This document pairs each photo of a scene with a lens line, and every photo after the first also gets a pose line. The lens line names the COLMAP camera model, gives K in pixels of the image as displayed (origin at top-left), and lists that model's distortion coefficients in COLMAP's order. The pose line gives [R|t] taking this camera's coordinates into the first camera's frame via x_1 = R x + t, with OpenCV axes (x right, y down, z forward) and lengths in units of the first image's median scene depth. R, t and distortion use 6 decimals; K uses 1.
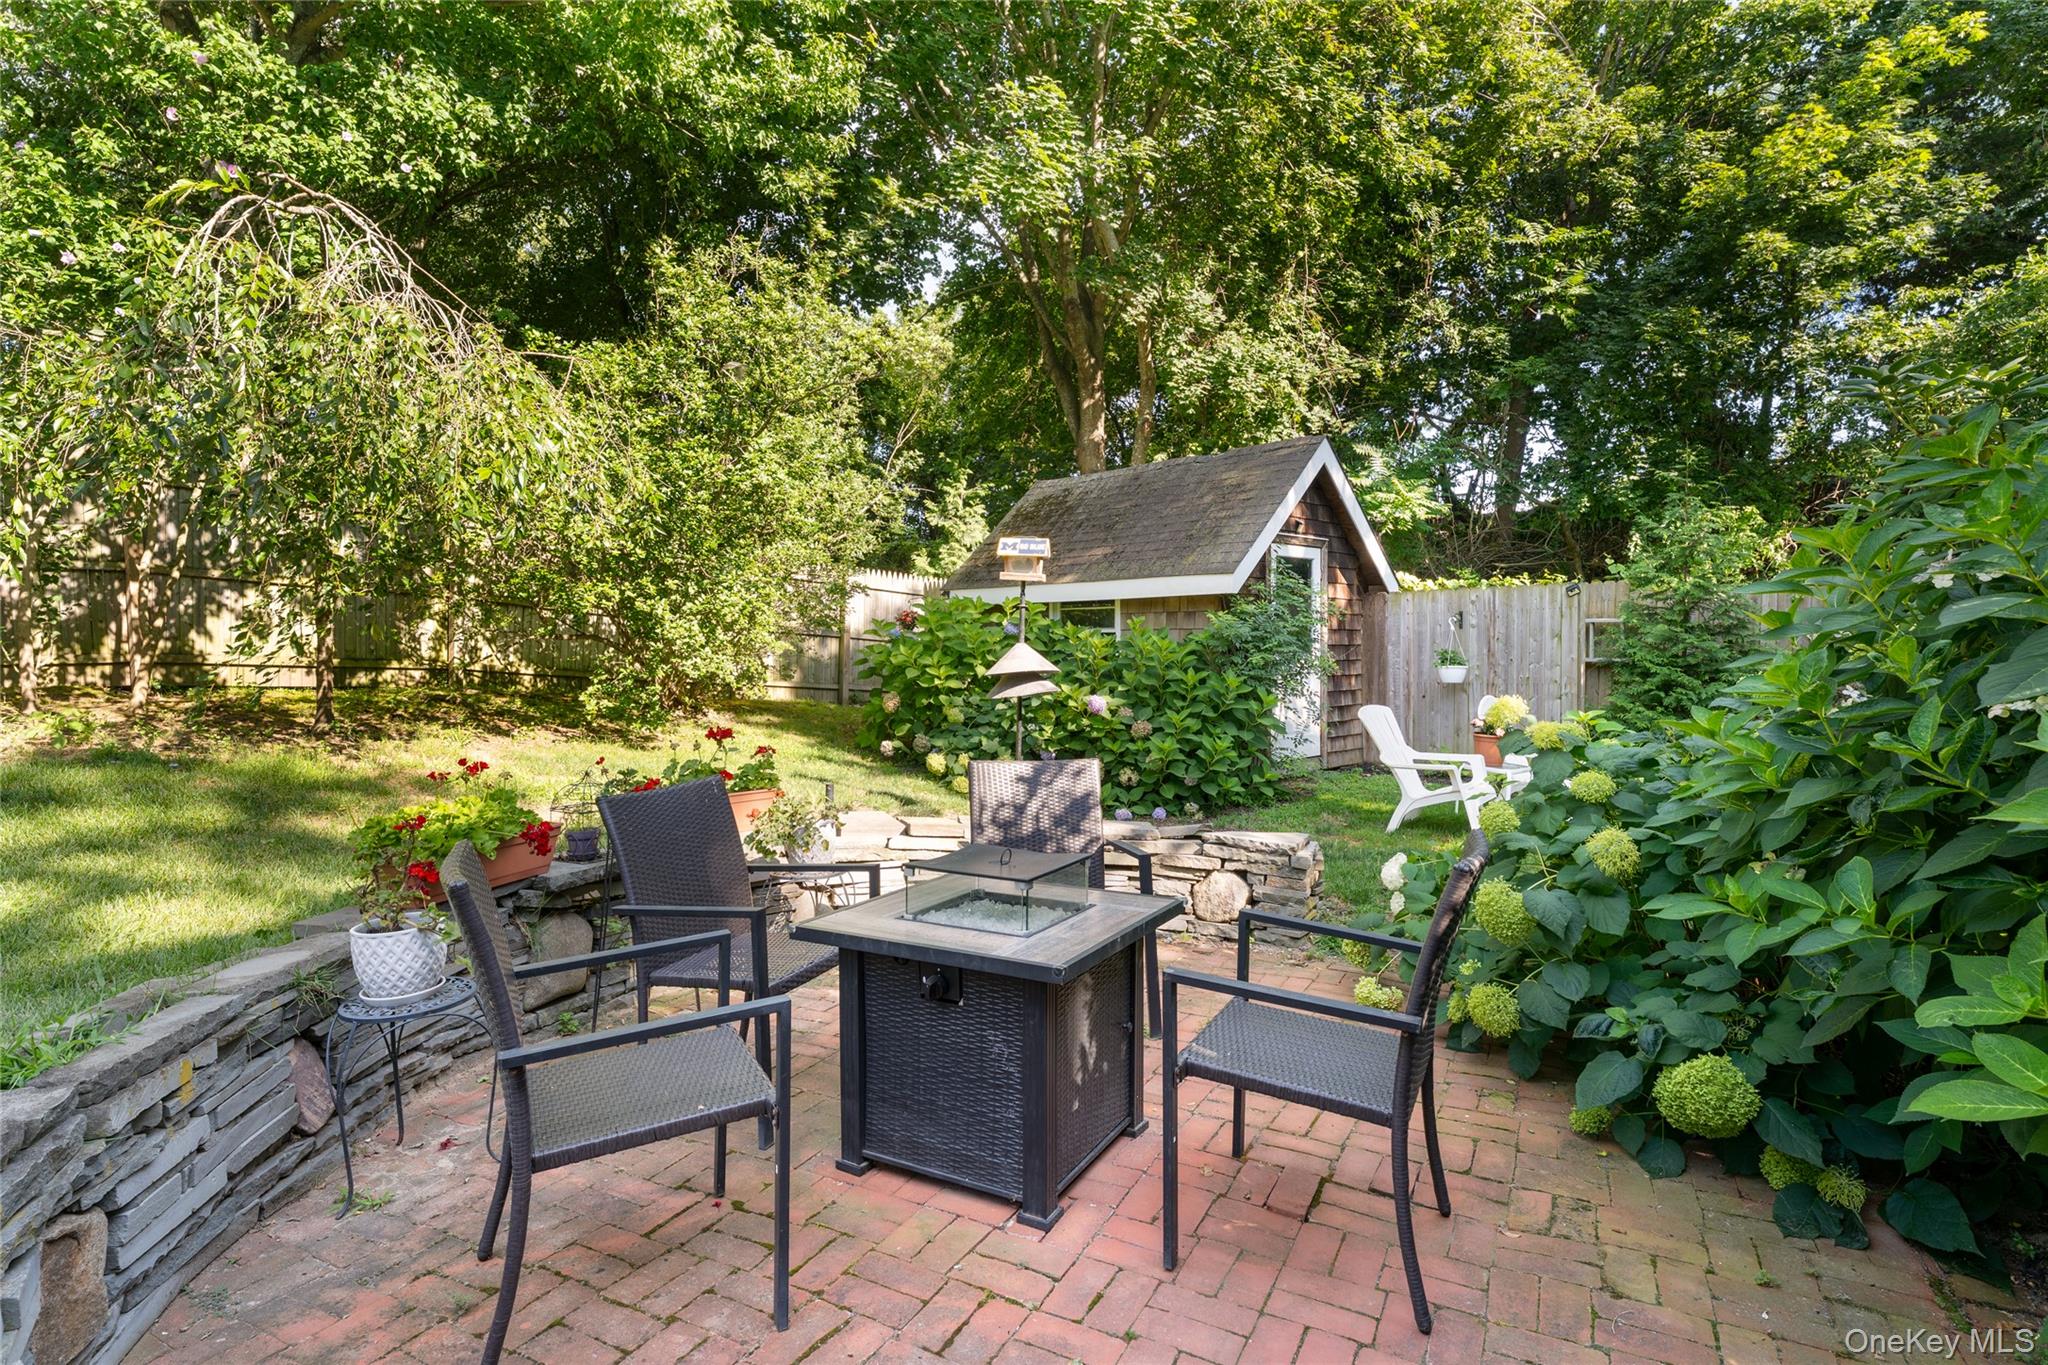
lens RADIAL K [[996.5, 0, 1016.7], [0, 996.5, 684.1], [0, 0, 1]] dist [0.002967, -0.003679]
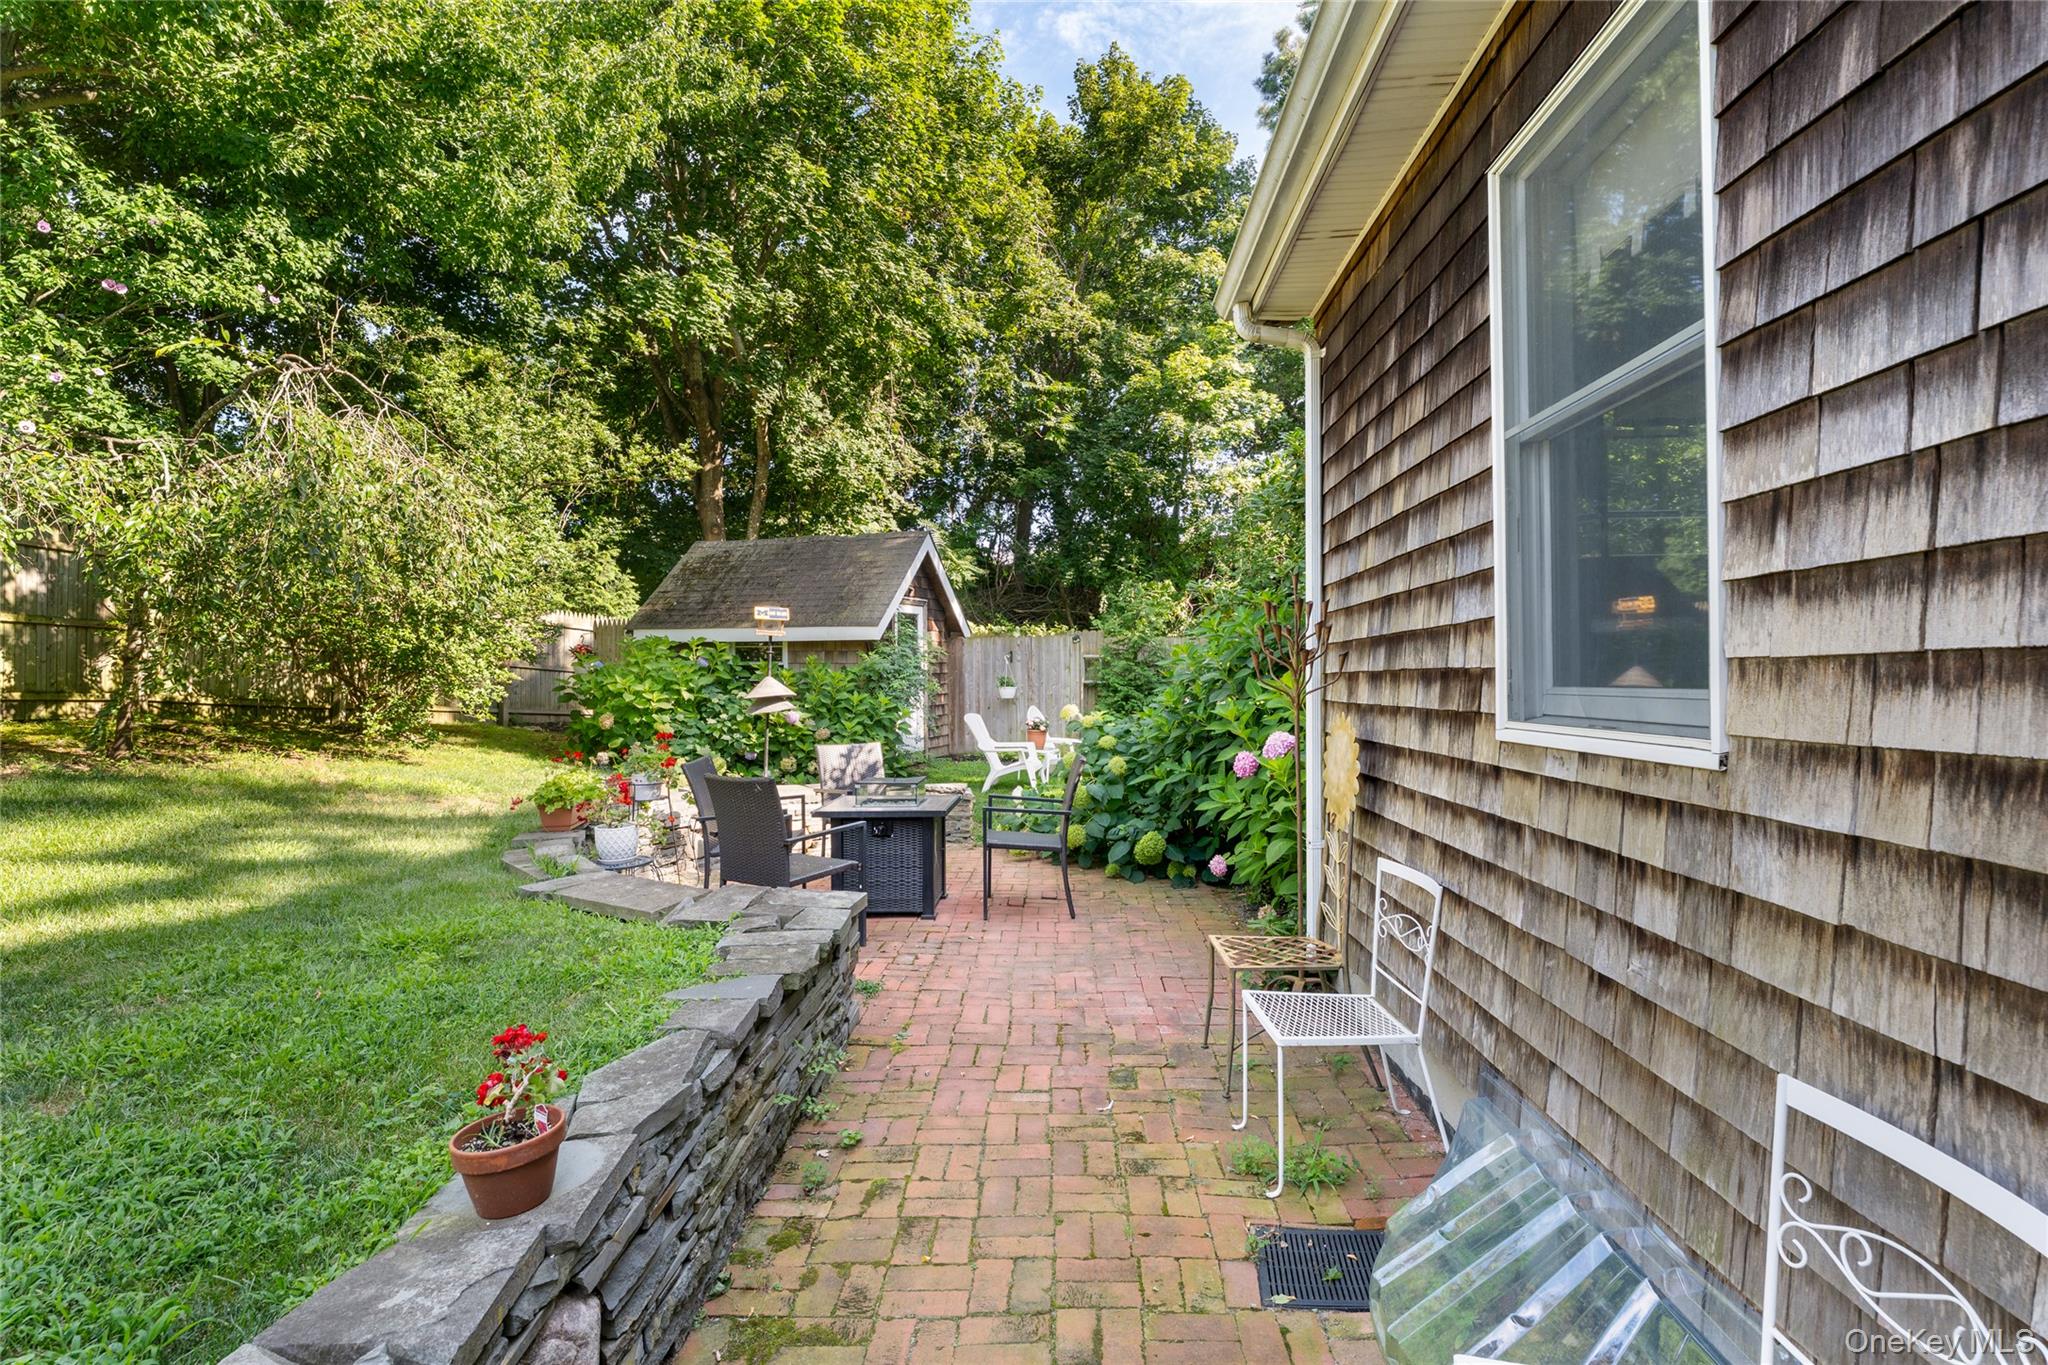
lens RADIAL K [[938.9, 0, 1019.3], [0, 938.9, 685.5], [0, 0, 1]] dist [0.004641, 0.000555]
pose [[0.890812, -0.010119, 0.454260, -0.171274], [0.017801, 0.999762, -0.012638, -0.001986], [-0.454024, 0.019344, 0.890780, -0.245851]]
